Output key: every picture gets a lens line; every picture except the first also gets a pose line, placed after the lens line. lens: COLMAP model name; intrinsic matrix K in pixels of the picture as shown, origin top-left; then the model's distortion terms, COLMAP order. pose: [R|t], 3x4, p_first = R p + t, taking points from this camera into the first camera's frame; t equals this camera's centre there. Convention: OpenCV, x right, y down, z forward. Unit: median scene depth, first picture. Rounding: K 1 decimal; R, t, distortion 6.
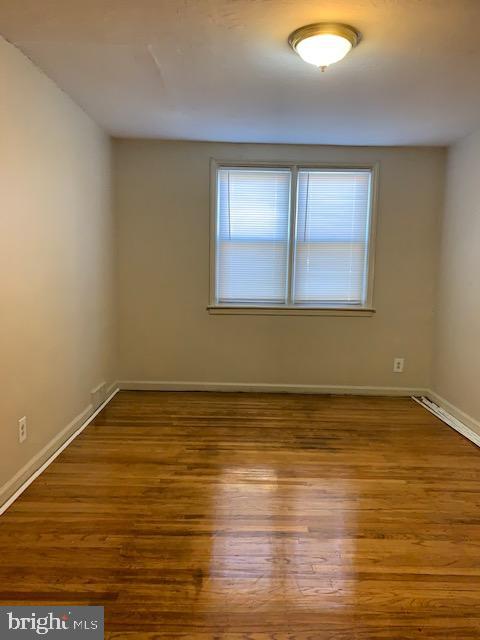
lens RADIAL K [[498.0, 0, 240.0], [0, 498.0, 320.0], [0, 0, 1]] dist [0.035656, -0.007352]
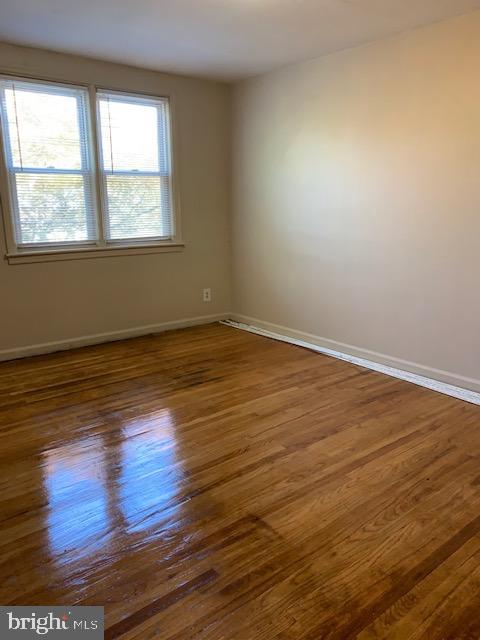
lens RADIAL K [[498.0, 0, 240.0], [0, 498.0, 320.0], [0, 0, 1]] dist [0.035656, -0.007352]
pose [[0.783537, -0.173334, 0.596678, -0.343438], [0.100750, 0.983035, 0.153269, -0.015719], [-0.613123, -0.059977, 0.787708, 0.148415]]
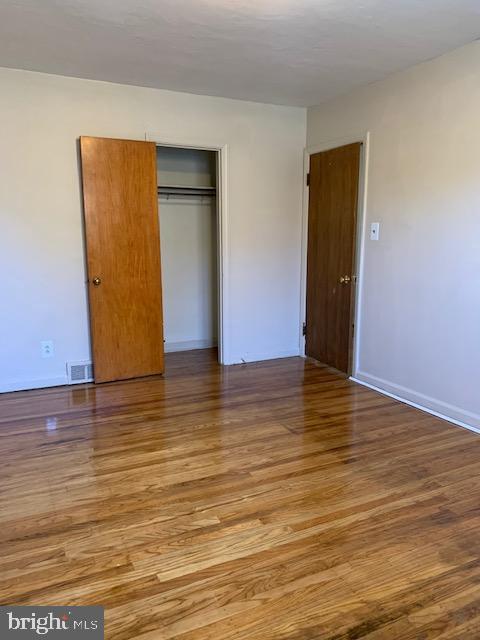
lens RADIAL K [[498.0, 0, 240.0], [0, 498.0, 320.0], [0, 0, 1]] dist [0.035656, -0.007352]
pose [[-0.897727, 0.047402, -0.437994, 0.391542], [-0.081065, 0.959445, 0.269989, -0.116701], [0.433029, 0.277883, -0.857477, 1.171730]]
